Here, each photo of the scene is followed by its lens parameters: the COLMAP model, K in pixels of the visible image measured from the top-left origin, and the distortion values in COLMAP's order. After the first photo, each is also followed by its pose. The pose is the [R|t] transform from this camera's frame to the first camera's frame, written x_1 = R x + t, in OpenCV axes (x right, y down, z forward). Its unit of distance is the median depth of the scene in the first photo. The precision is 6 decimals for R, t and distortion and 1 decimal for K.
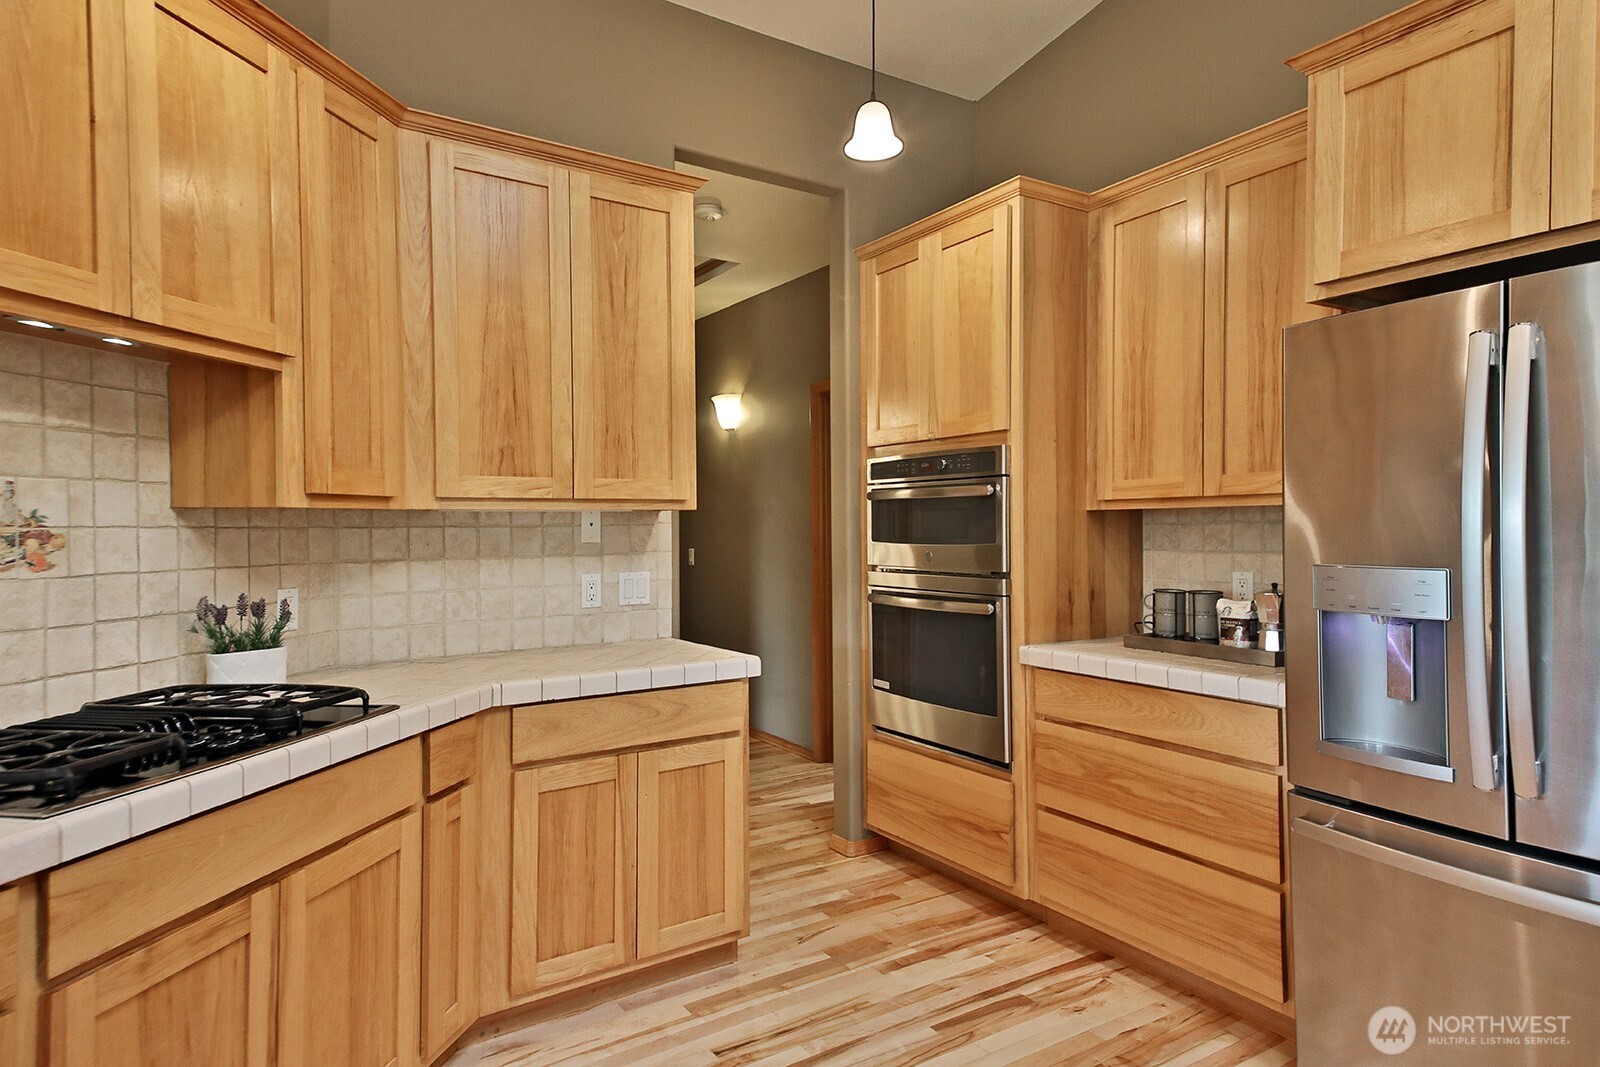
lens RADIAL K [[904.3, 0, 800.0], [0, 904.3, 533.5], [0, 0, 1]] dist [0.092850, -0.053424]
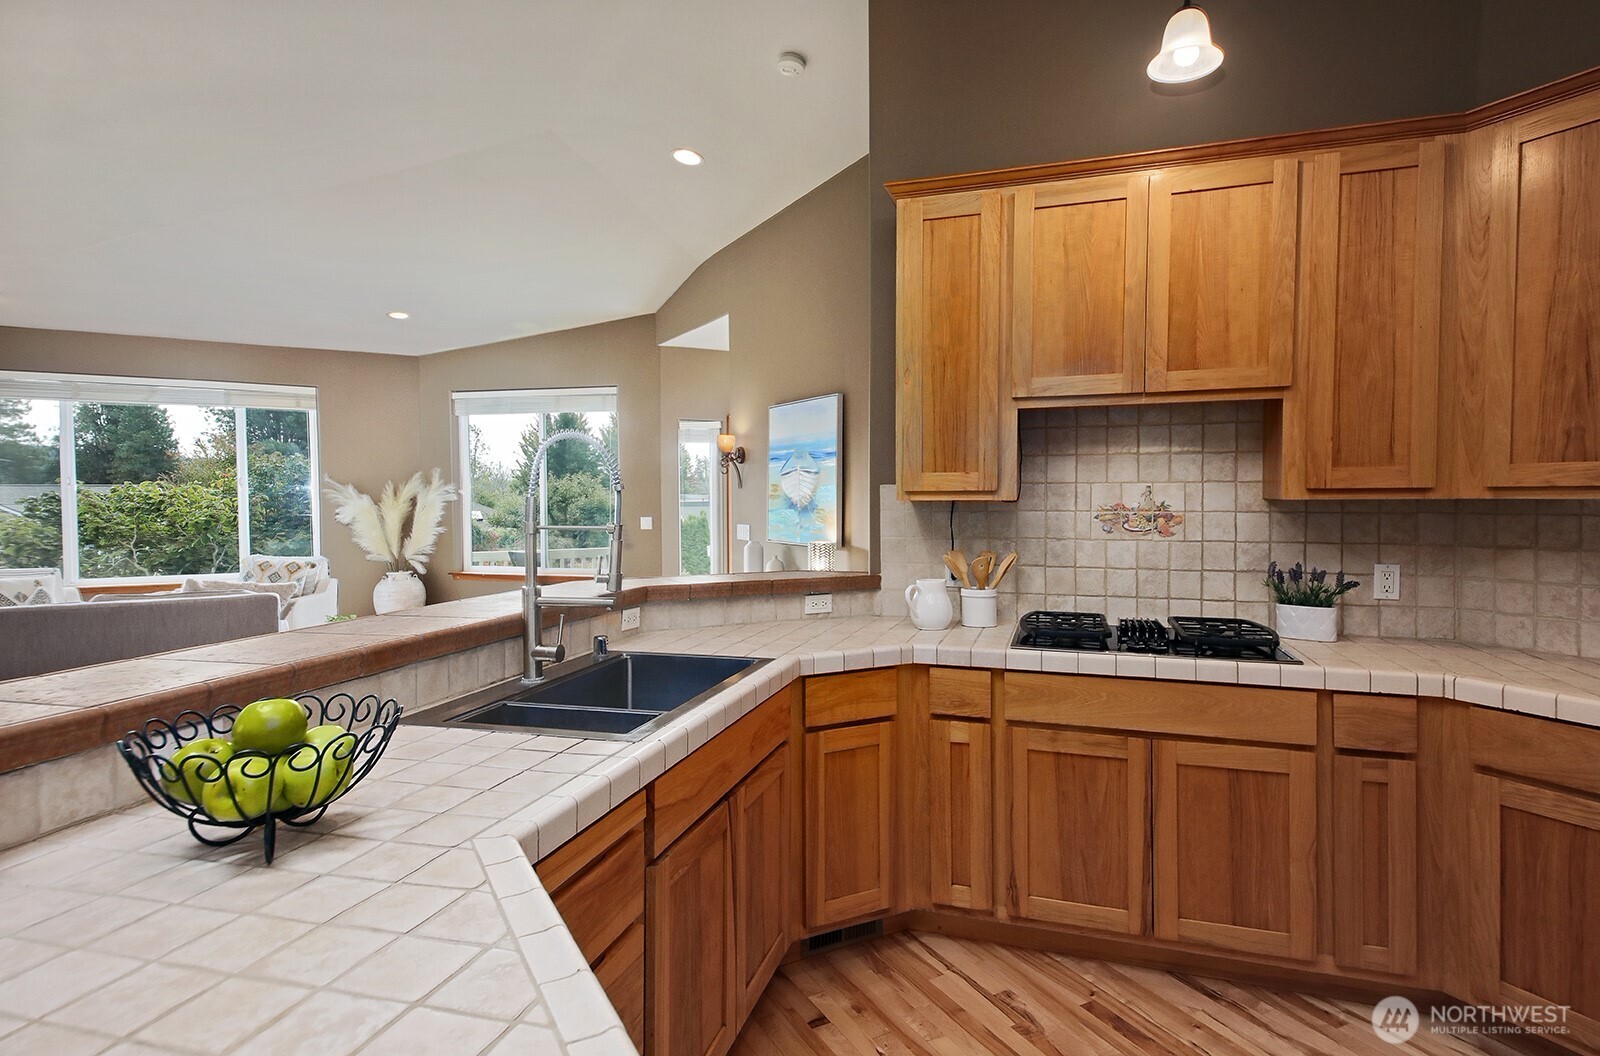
lens RADIAL K [[860.1, 0, 800.0], [0, 860.1, 528.0], [0, 0, 1]] dist [0.050706, -0.032424]
pose [[-0.095078, 0.049796, -0.994224, 0.607689], [-0.005520, 0.998706, 0.050548, -0.038082], [0.995455, 0.010294, -0.094680, 0.338858]]
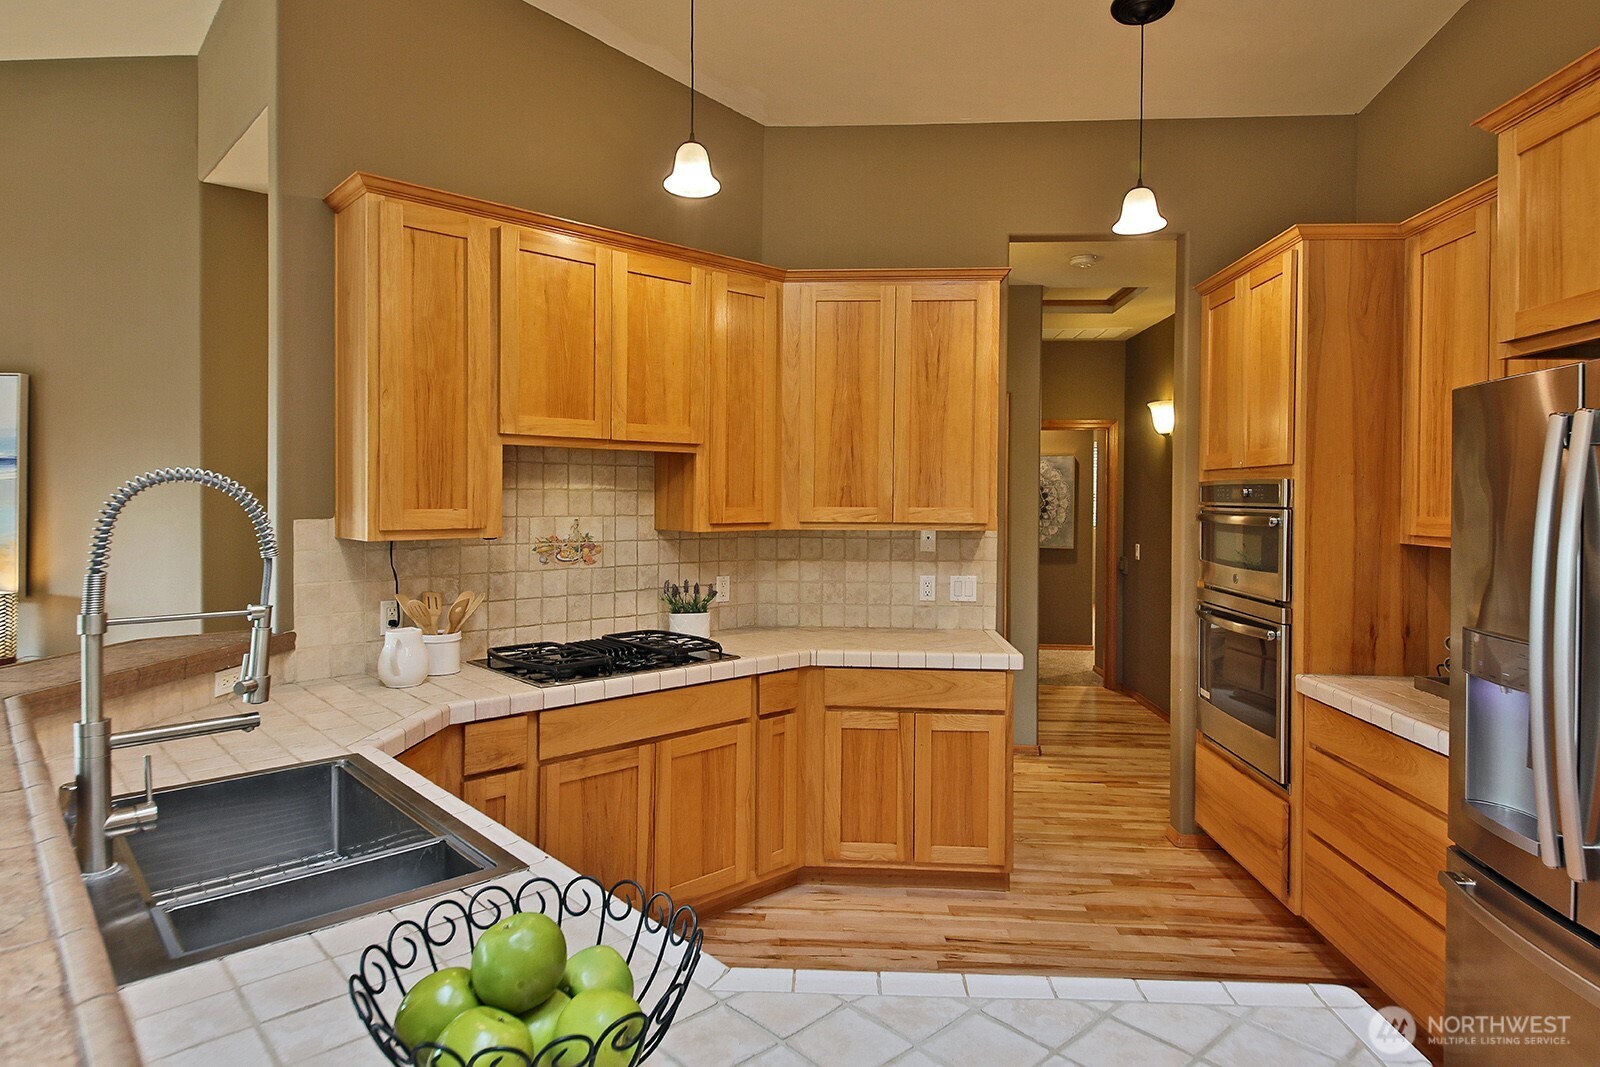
lens RADIAL K [[888.7, 0, 820.4], [0, 888.7, 510.4], [0, 0, 1]] dist [0.008577, -0.001291]
pose [[0.820433, 0.026918, -0.571109, 0.449287], [-0.022592, 0.999637, 0.014661, -0.077920], [0.571297, 0.000874, 0.820743, -0.169165]]
